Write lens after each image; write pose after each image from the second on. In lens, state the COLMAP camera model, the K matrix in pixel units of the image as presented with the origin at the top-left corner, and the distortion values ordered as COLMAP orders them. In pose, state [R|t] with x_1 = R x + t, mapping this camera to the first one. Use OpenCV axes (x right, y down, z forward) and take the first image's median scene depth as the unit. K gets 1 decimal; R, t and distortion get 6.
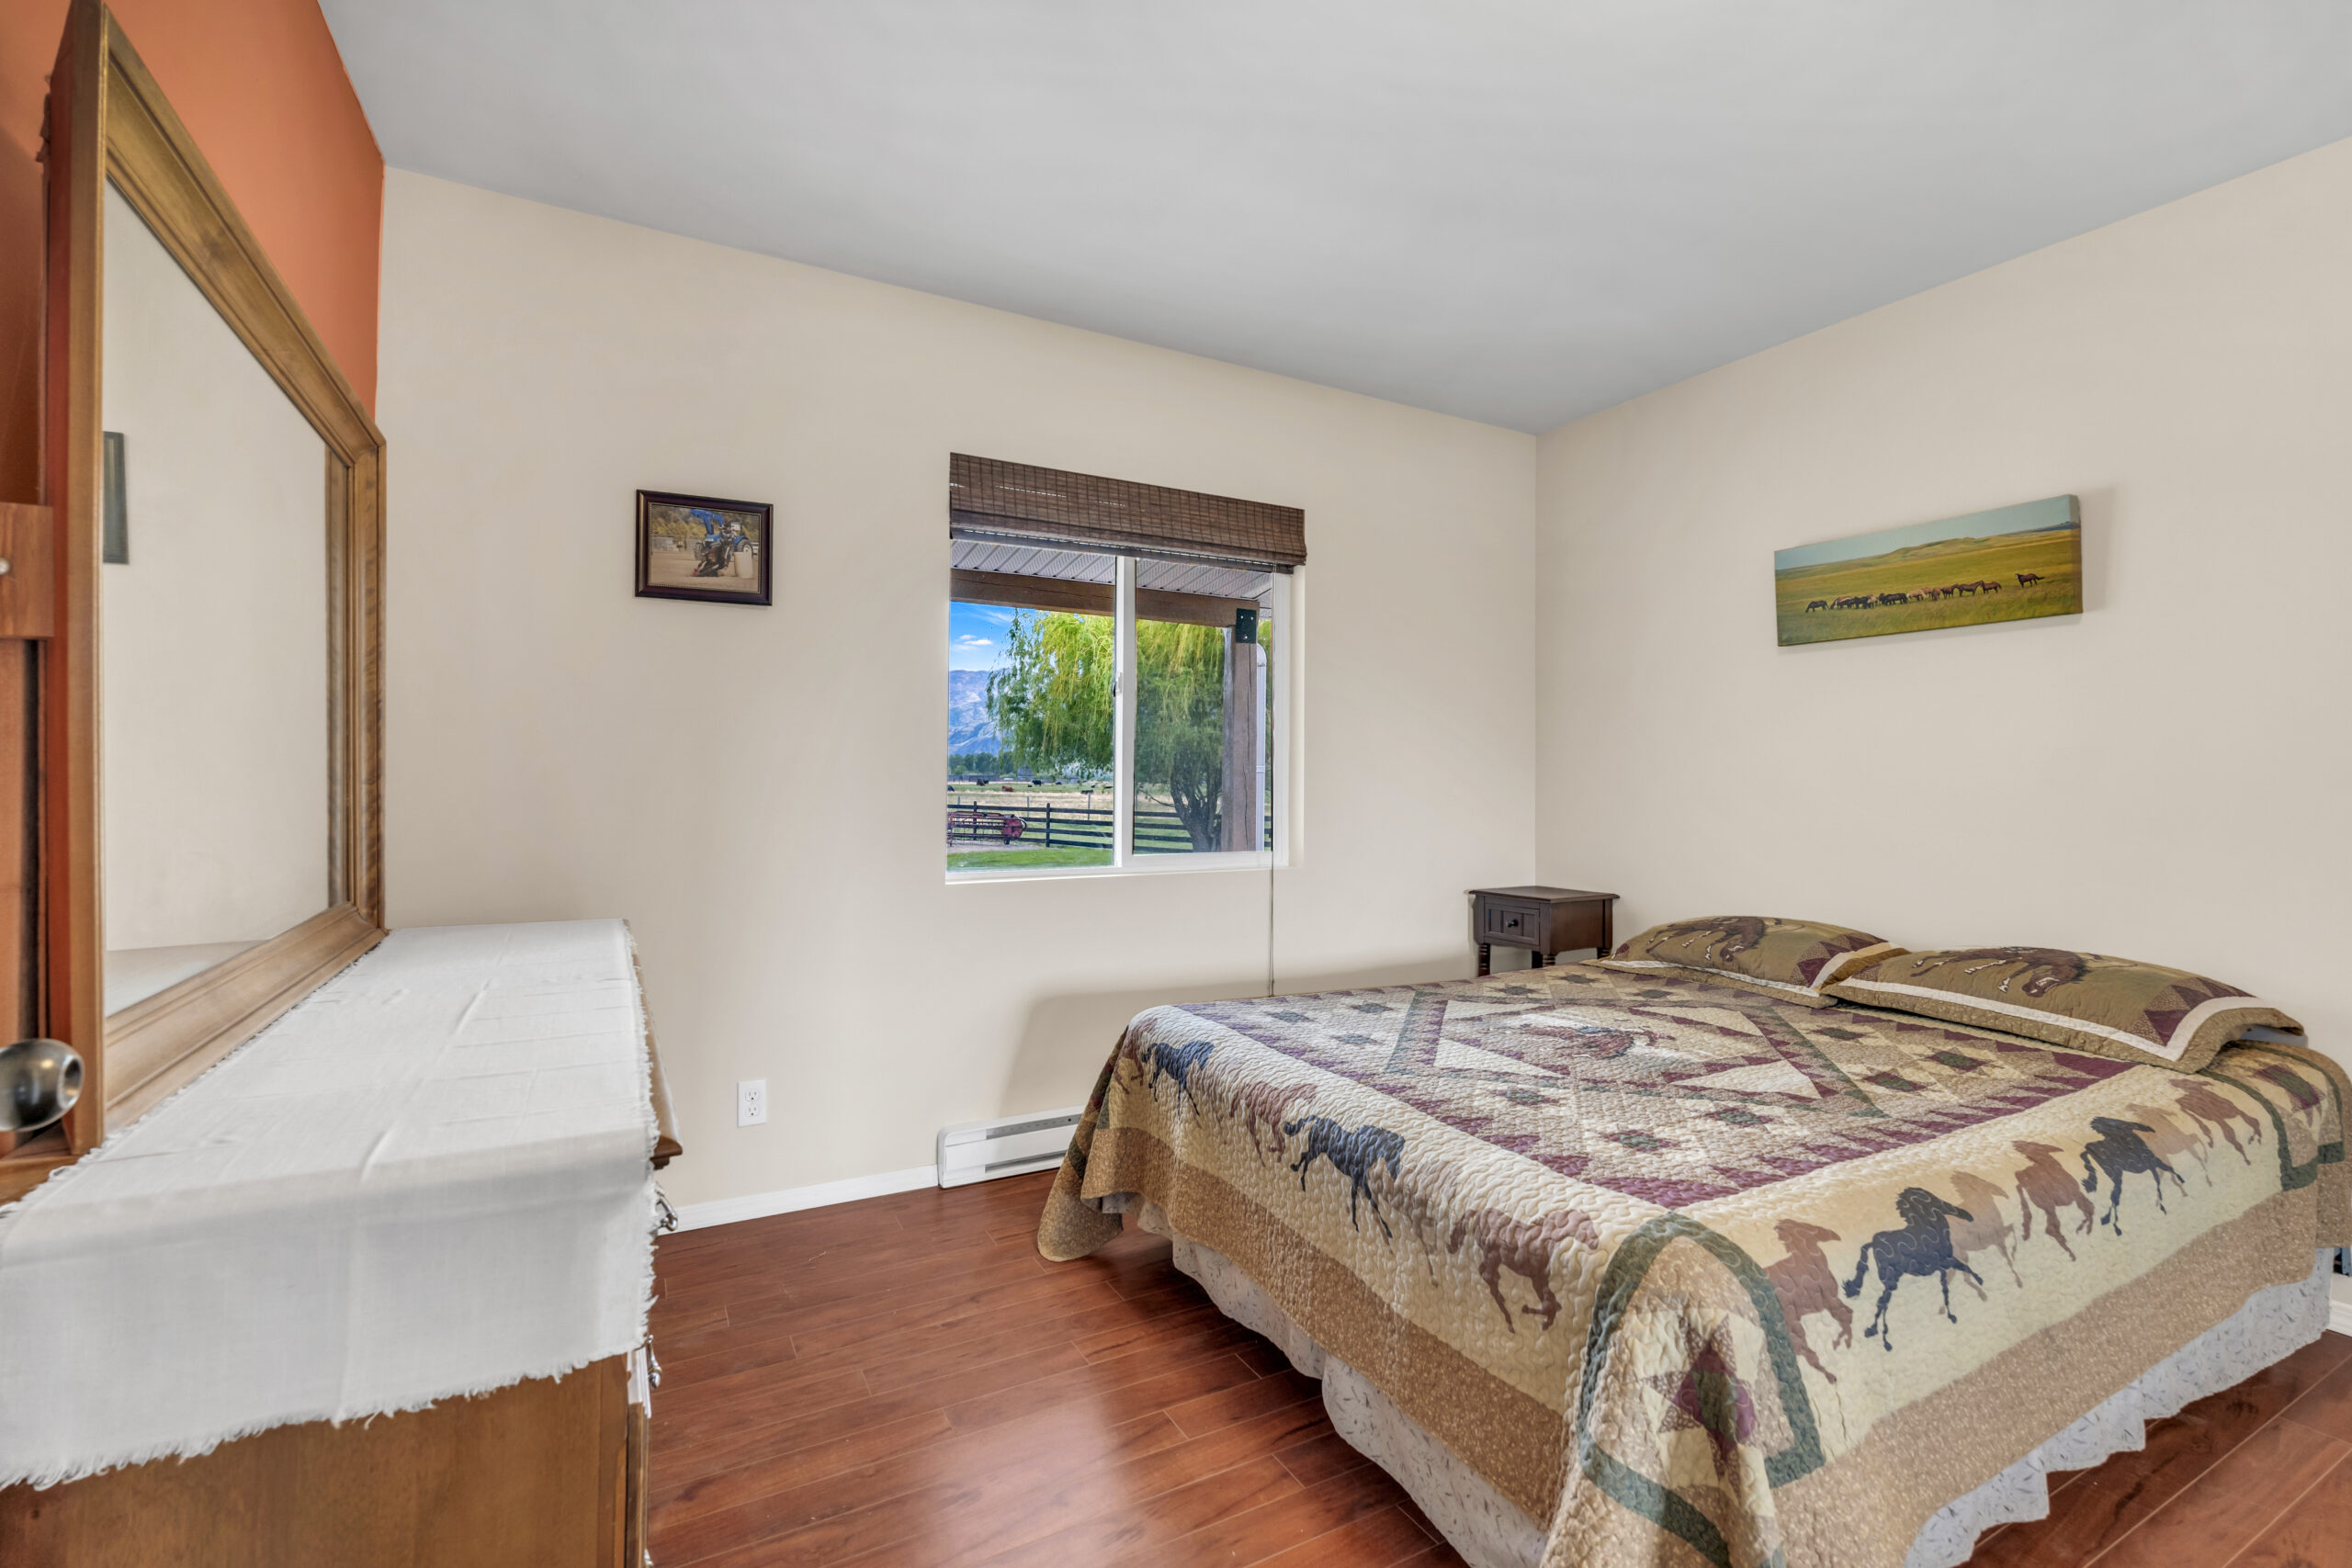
lens RADIAL K [[1032.8, 0, 1173.8], [0, 1032.8, 780.3], [0, 0, 1]] dist [-0.000556, -0.000111]
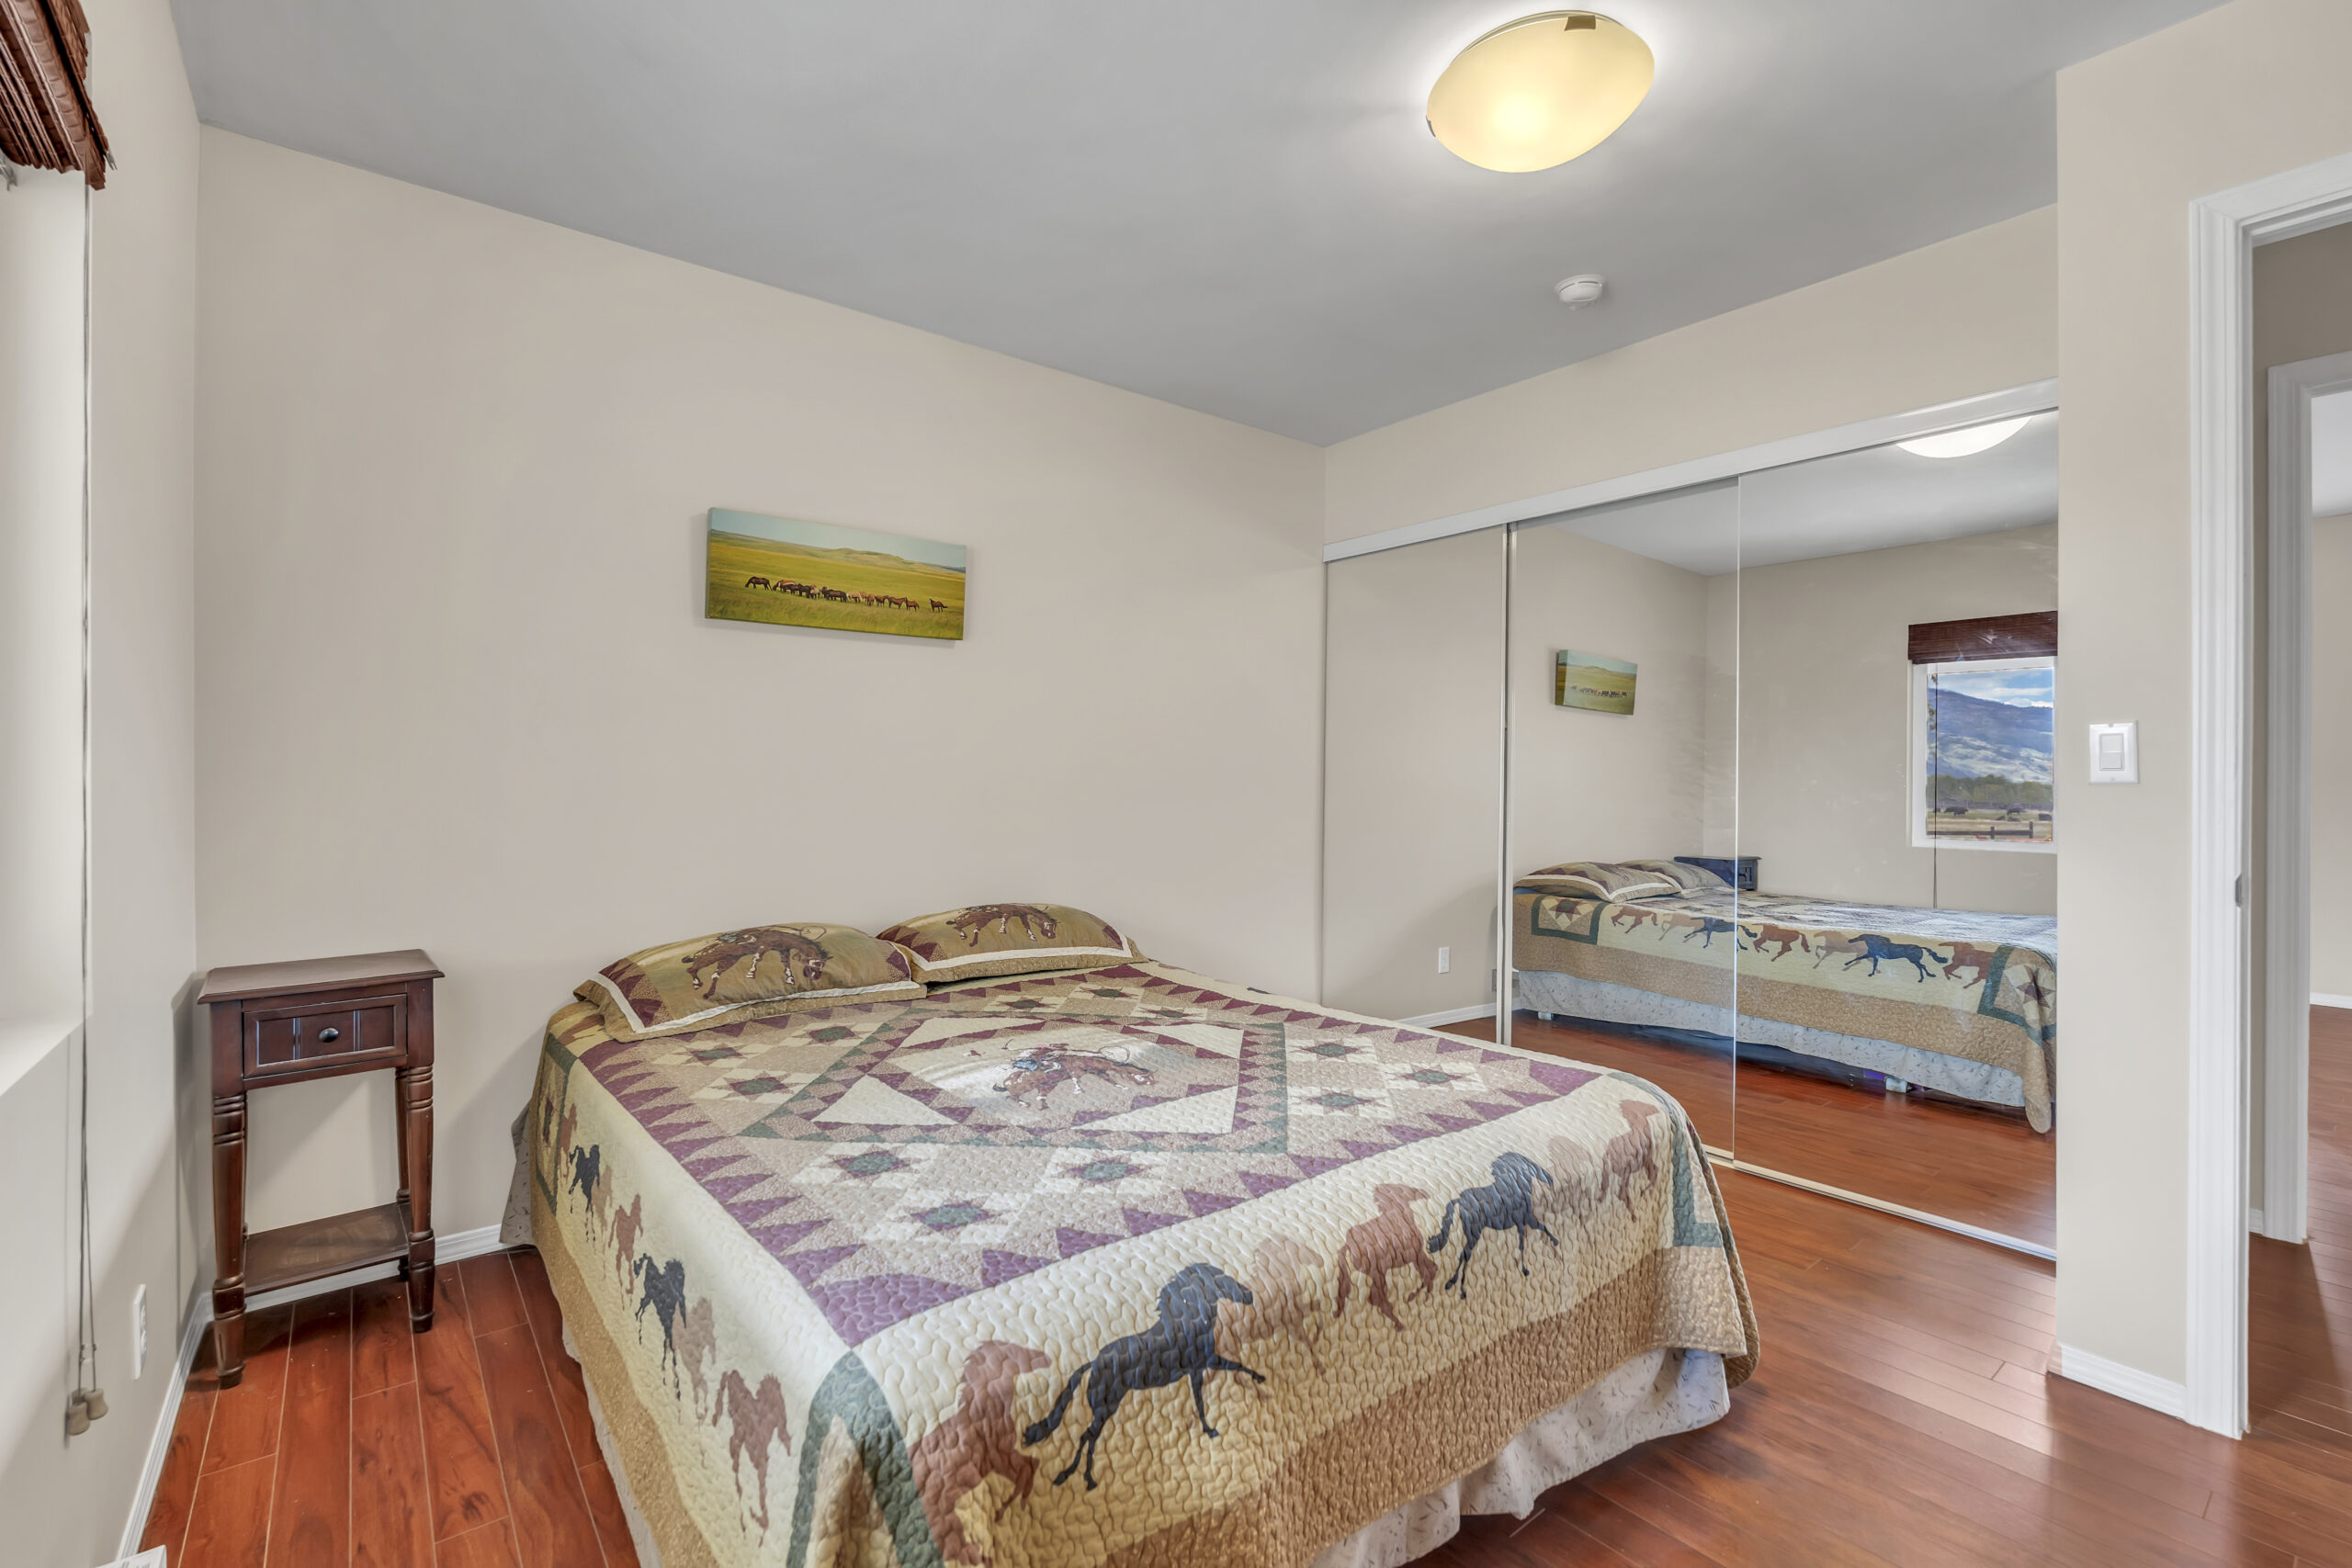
lens RADIAL K [[1032.8, 0, 1193.4], [0, 1032.8, 775.5], [0, 0, 1]] dist [-0.000556, -0.000111]
pose [[-0.182311, -0.007749, 0.983210, -0.531142], [-0.001924, 0.999970, 0.007524, -0.006967], [-0.983239, -0.000520, -0.182321, 1.176276]]
